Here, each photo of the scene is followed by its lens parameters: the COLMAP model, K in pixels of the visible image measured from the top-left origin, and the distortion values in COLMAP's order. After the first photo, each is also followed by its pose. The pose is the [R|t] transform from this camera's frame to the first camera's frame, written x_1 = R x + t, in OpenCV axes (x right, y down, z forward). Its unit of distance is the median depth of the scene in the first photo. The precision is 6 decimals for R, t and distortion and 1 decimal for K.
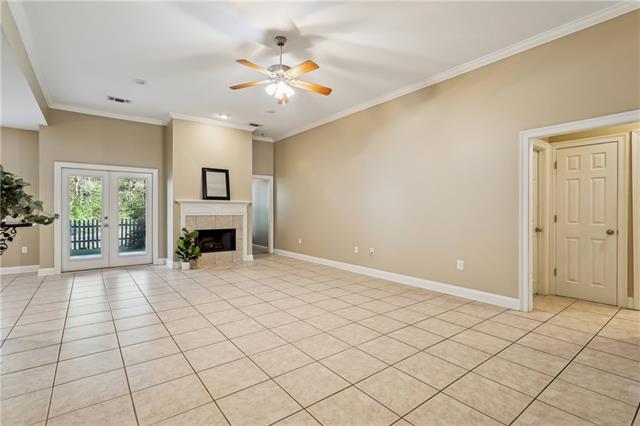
lens RADIAL K [[301.5, 0, 318.1], [0, 301.5, 212.7], [0, 0, 1]] dist [0.000551, 0.000266]
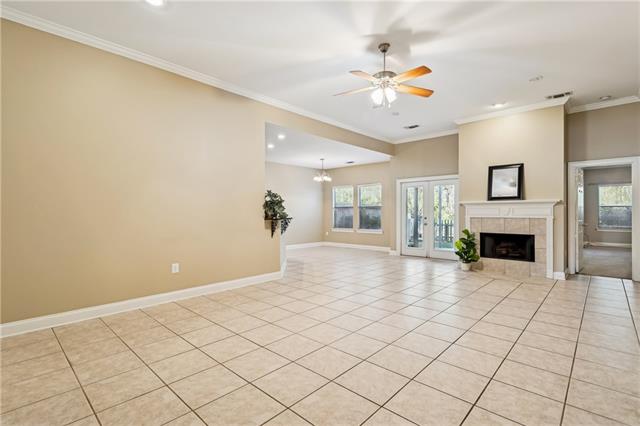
lens RADIAL K [[301.5, 0, 318.1], [0, 301.5, 212.7], [0, 0, 1]] dist [0.000551, 0.000266]
pose [[0.158714, -0.000632, -0.987324, 0.464994], [-0.005788, 0.999982, -0.001570, -0.001530], [0.987308, 0.005964, 0.158707, 0.333418]]
